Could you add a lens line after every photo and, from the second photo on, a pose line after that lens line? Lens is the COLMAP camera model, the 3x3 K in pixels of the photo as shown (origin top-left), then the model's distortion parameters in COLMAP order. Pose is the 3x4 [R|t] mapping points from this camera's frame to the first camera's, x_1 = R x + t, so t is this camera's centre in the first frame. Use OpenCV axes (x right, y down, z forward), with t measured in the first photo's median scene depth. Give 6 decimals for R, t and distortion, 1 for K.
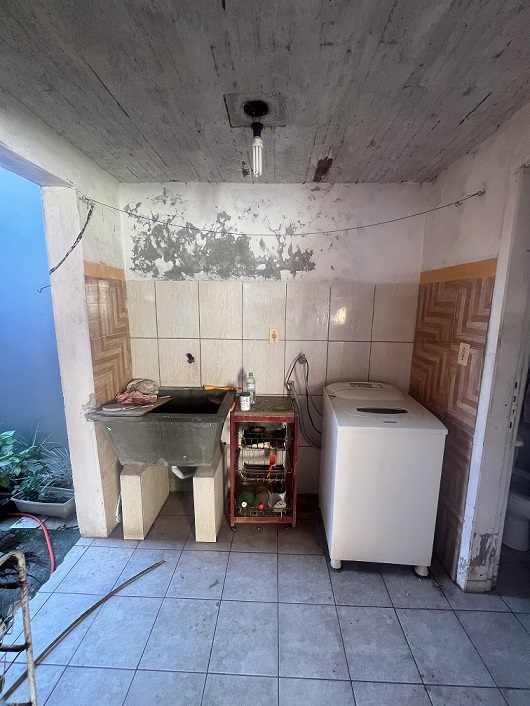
lens RADIAL K [[284.4, 0, 264.2], [0, 284.4, 352.1], [0, 0, 1]] dist [-0.001386, 0.000294]
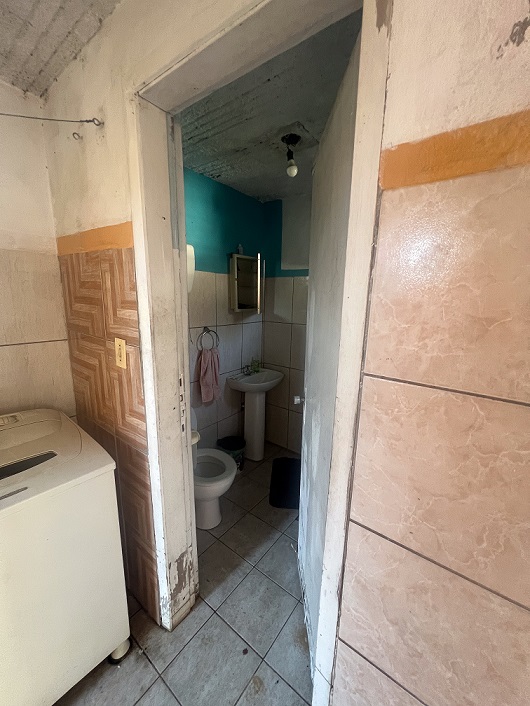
lens RADIAL K [[284.4, 0, 266.6], [0, 284.4, 353.3], [0, 0, 1]] dist [-0.001386, 0.000294]
pose [[0.577360, -0.160392, 0.800581, 0.325891], [0.115598, 0.986696, 0.114313, -0.033539], [-0.808265, 0.026545, 0.588220, 0.253530]]
